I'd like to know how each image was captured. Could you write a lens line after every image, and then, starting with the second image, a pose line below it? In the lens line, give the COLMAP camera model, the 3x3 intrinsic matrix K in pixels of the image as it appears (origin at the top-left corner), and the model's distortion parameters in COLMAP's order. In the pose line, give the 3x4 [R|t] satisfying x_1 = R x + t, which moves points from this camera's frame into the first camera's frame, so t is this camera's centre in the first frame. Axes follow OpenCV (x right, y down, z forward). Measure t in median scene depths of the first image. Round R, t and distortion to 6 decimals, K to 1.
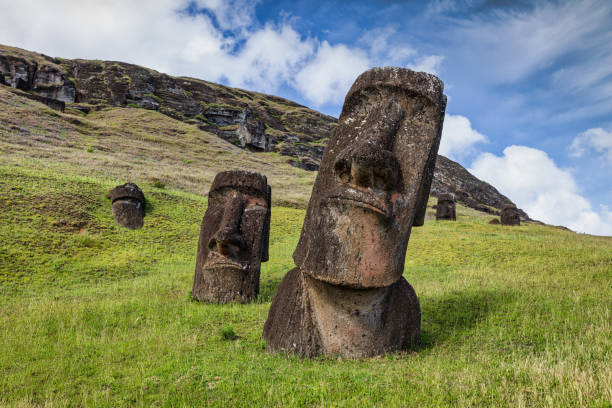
lens RADIAL K [[433.3, 0, 306.0], [0, 433.3, 204.0], [0, 0, 1]] dist [-0.007902, -0.002669]
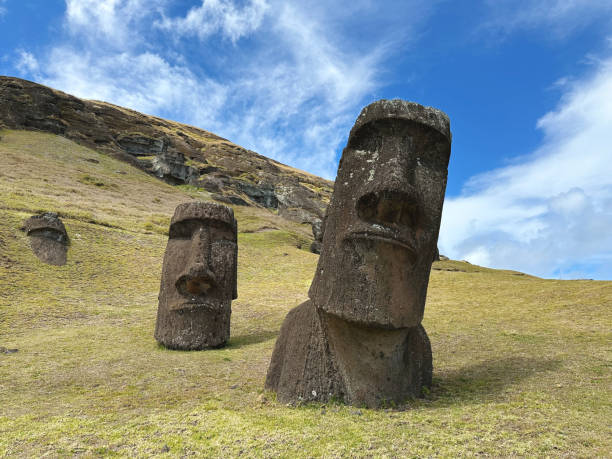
lens RADIAL K [[427.7, 0, 298.6], [0, 427.7, 227.3], [0, 0, 1]] dist [0.113515, -0.147838]
pose [[0.983962, 0.013916, 0.177836, -0.203258], [-0.009451, 0.999619, -0.025930, -0.001282], [-0.178129, 0.023834, 0.983718, 0.084187]]
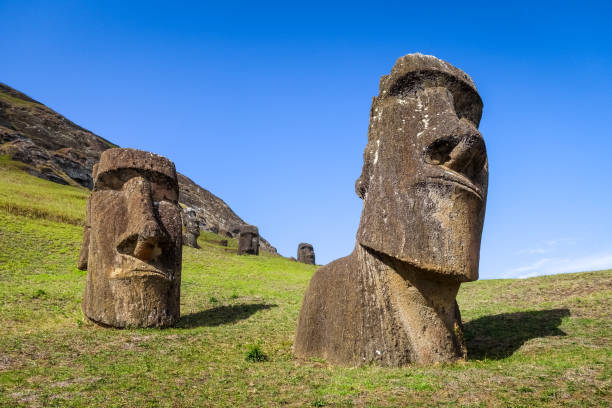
lens RADIAL K [[500.4, 0, 306.0], [0, 500.4, 204.0], [0, 0, 1]] dist [-0.003016, -0.000462]
pose [[0.855326, 0.108564, 0.506587, -0.580685], [-0.067734, 0.992838, -0.098408, 0.135272], [-0.513643, 0.049858, 0.856554, 0.226040]]
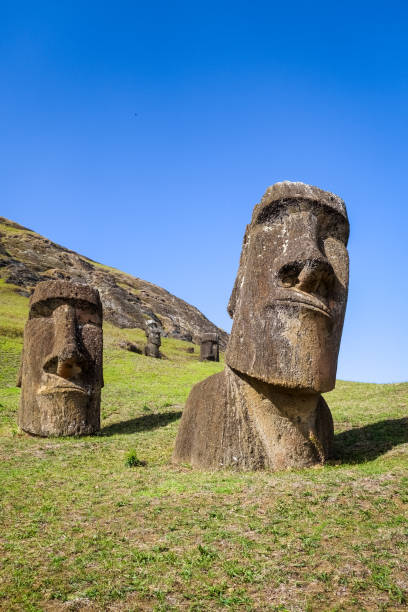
lens RADIAL K [[483.5, 0, 204.0], [0, 483.5, 306.0], [0, 0, 1]] dist [-0.004936, -0.001258]
pose [[0.929295, 0.062812, 0.363958, -0.429761], [-0.029837, 0.994979, -0.095531, 0.093241], [-0.368131, 0.077917, 0.926503, 0.046268]]
